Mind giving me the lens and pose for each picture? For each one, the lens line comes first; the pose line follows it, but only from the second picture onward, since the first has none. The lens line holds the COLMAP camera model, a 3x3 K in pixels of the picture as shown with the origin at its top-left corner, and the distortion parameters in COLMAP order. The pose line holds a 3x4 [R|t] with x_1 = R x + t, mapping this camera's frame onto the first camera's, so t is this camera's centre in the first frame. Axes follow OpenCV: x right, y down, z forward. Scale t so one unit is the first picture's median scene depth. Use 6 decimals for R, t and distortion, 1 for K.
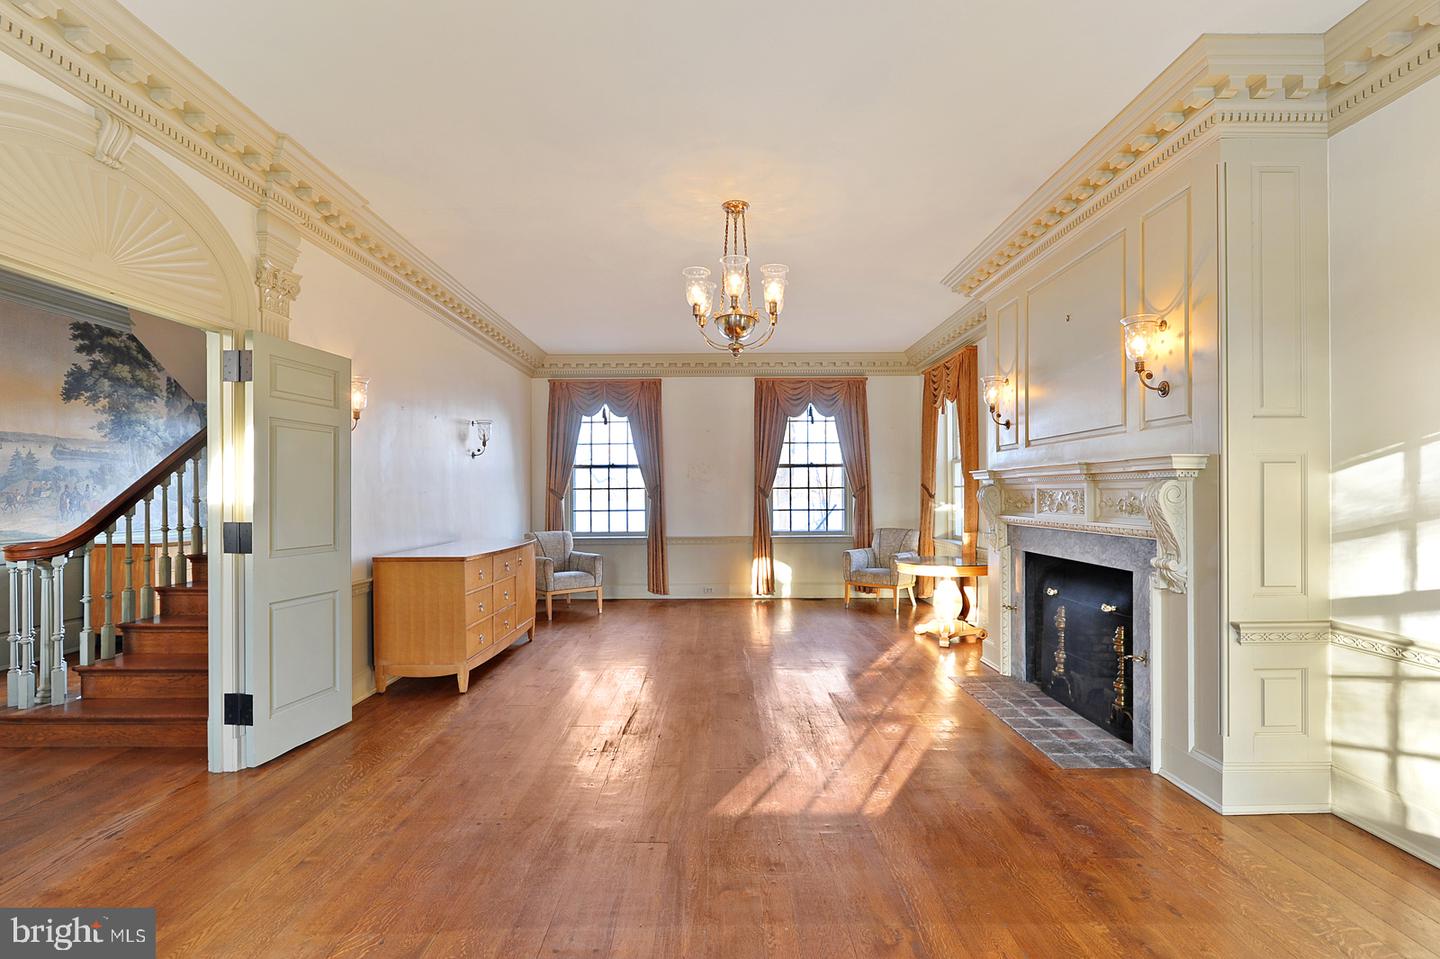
lens RADIAL K [[654.5, 0, 724.9], [0, 654.5, 490.1], [0, 0, 1]] dist [-0.005031, -0.000206]
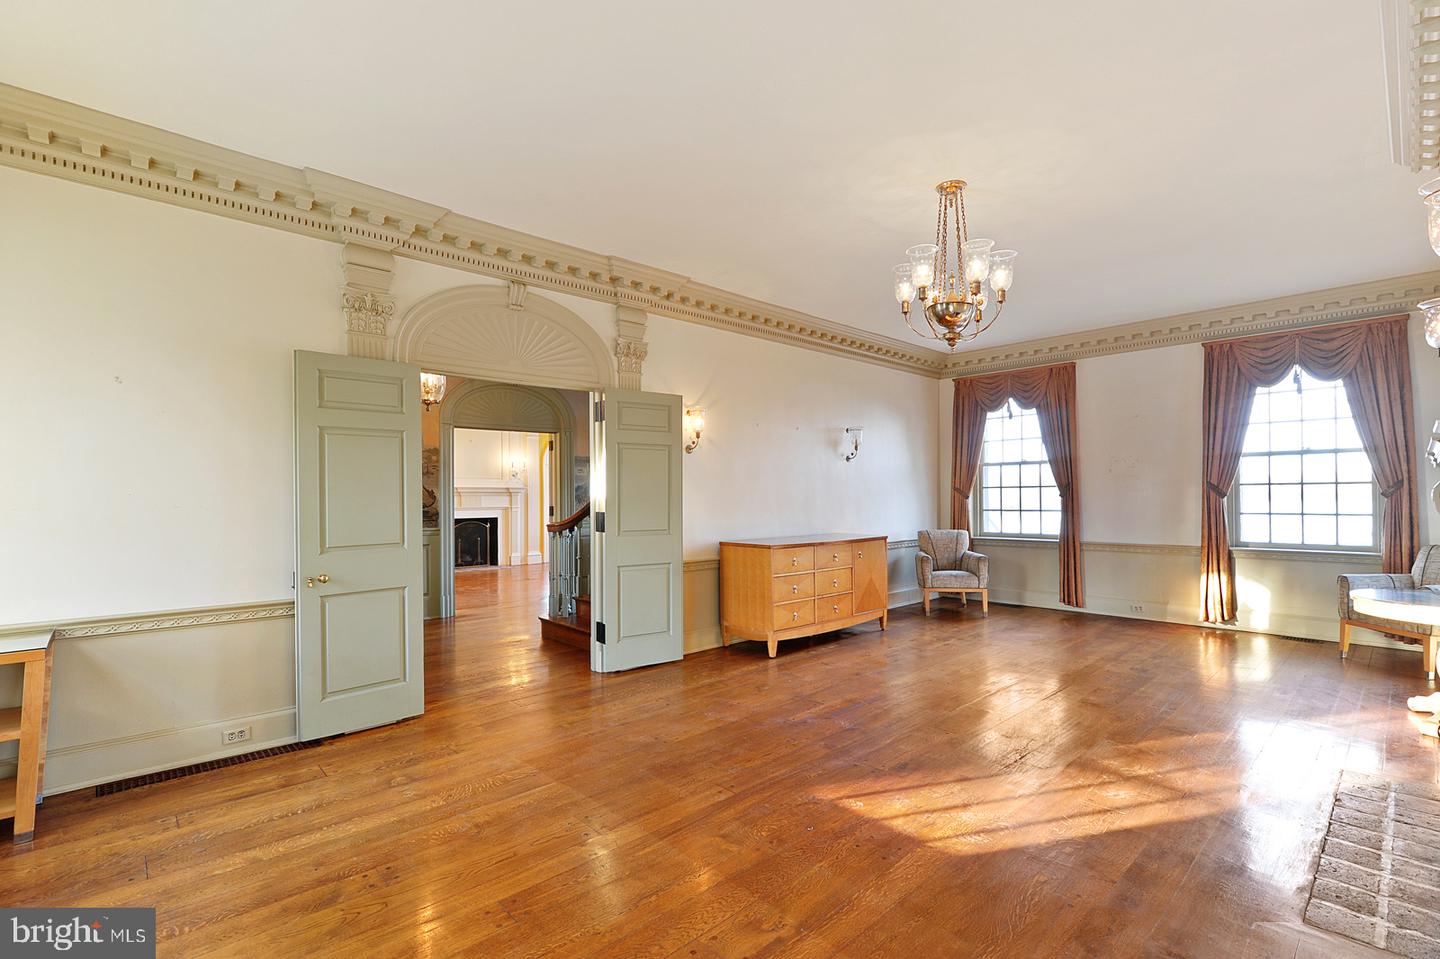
lens RADIAL K [[654.5, 0, 728.5], [0, 654.5, 489.3], [0, 0, 1]] dist [-0.005031, -0.000206]
pose [[0.685901, -0.005598, -0.727674, 0.229814], [0.006820, 0.999976, -0.001264, -0.000421], [0.727663, -0.004096, 0.685922, 0.059435]]
